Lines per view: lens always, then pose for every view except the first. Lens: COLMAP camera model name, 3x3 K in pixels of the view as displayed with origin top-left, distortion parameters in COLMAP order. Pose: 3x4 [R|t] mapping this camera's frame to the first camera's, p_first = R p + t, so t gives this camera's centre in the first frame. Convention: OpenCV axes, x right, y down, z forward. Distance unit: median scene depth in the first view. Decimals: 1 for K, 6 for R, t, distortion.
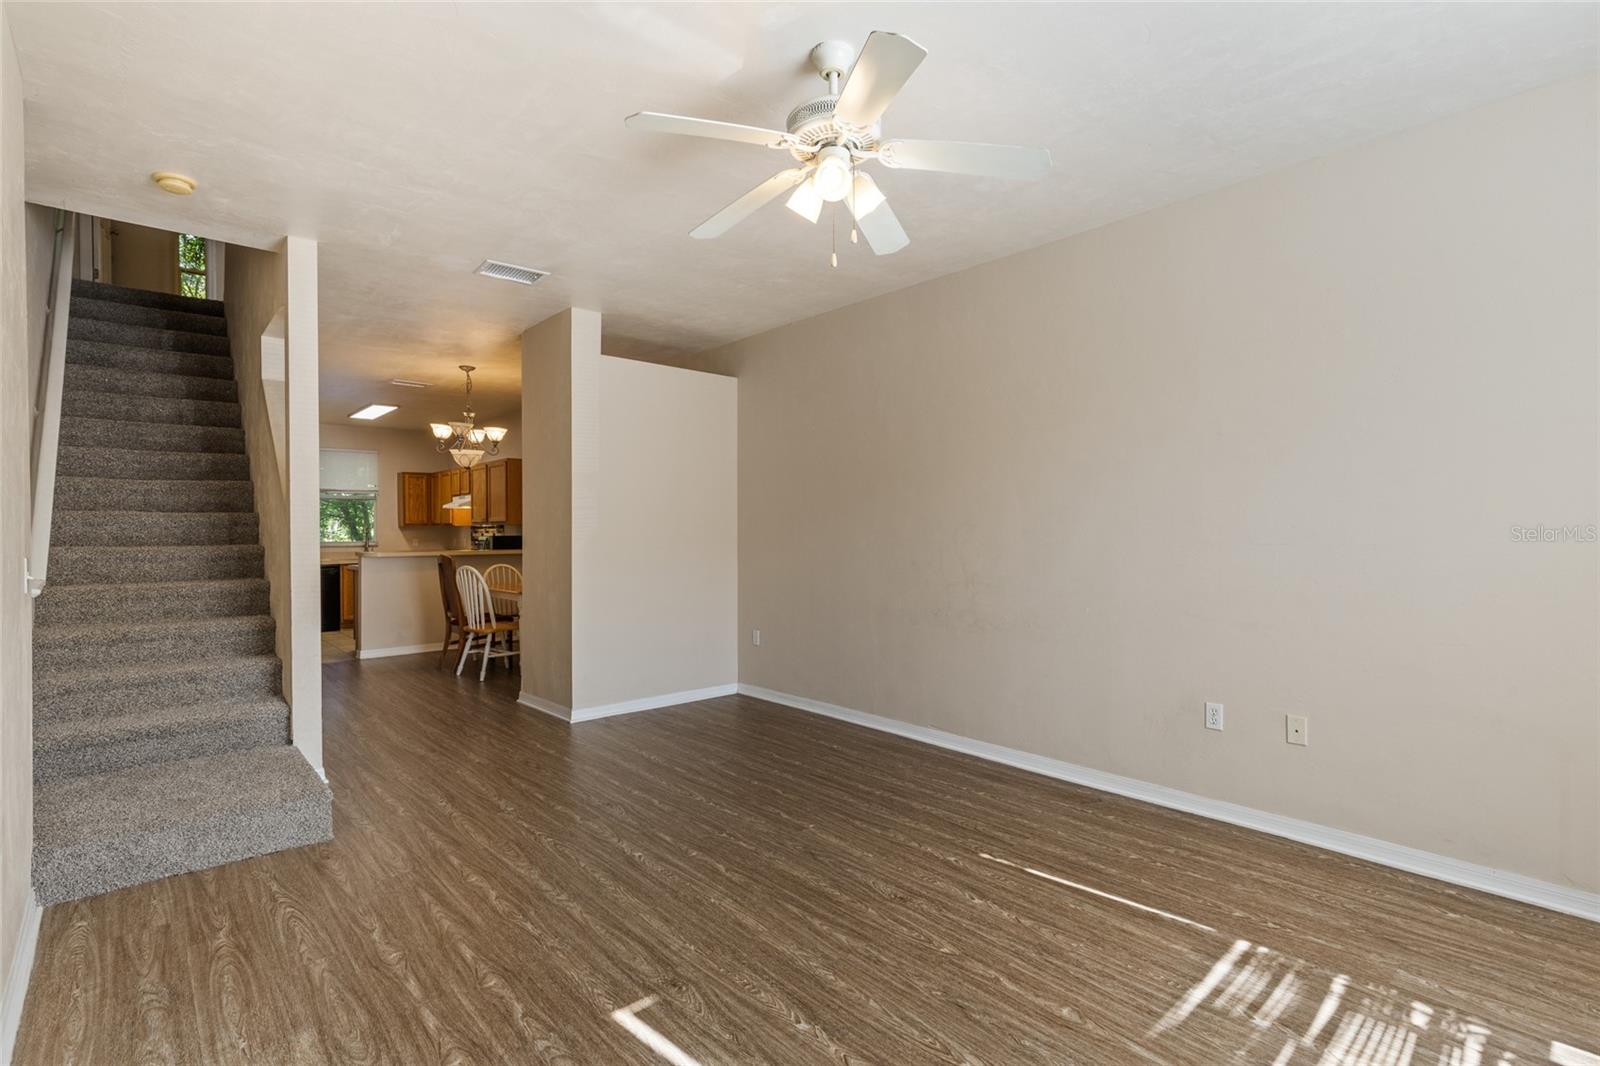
lens RADIAL K [[752.4, 0, 804.4], [0, 752.4, 543.6], [0, 0, 1]] dist [-0.000143, -0.000044]
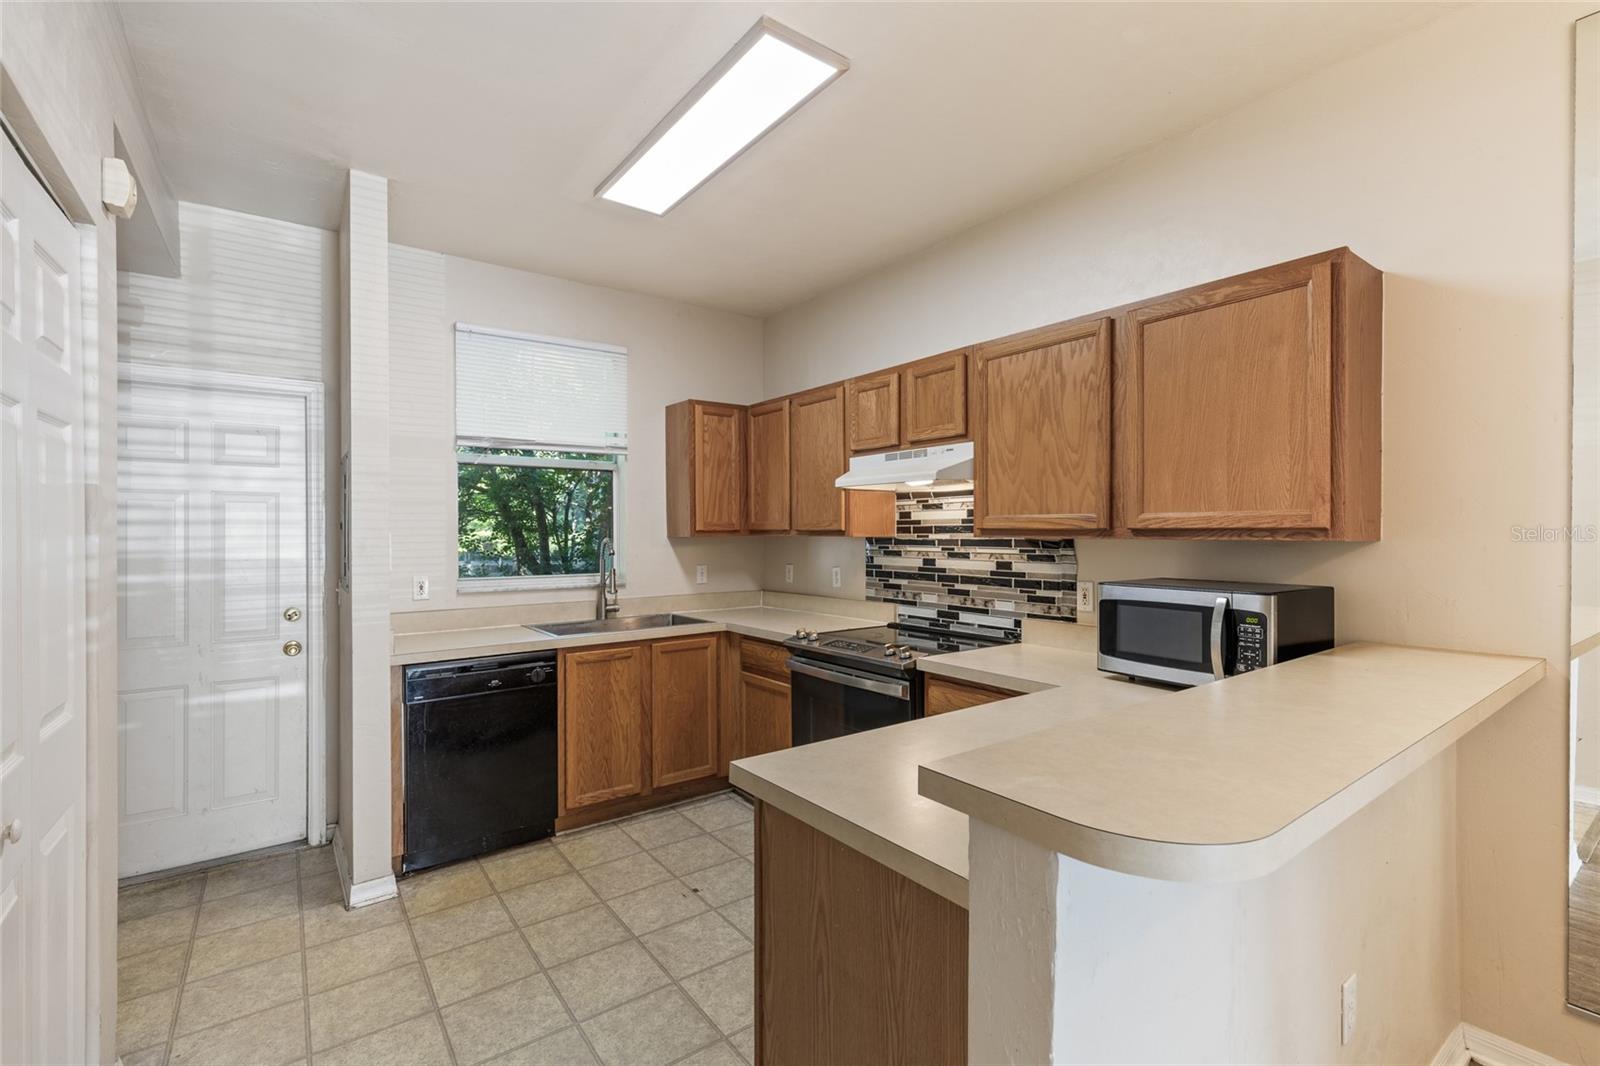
lens RADIAL K [[727.4, 0, 803.5], [0, 727.4, 531.8], [0, 0, 1]] dist [-0.001579, -0.000073]
pose [[0.996775, 0.003641, -0.080168, -0.436438], [-0.005158, 0.999812, -0.018717, -0.018619], [0.080085, 0.019071, 0.996606, 0.615639]]
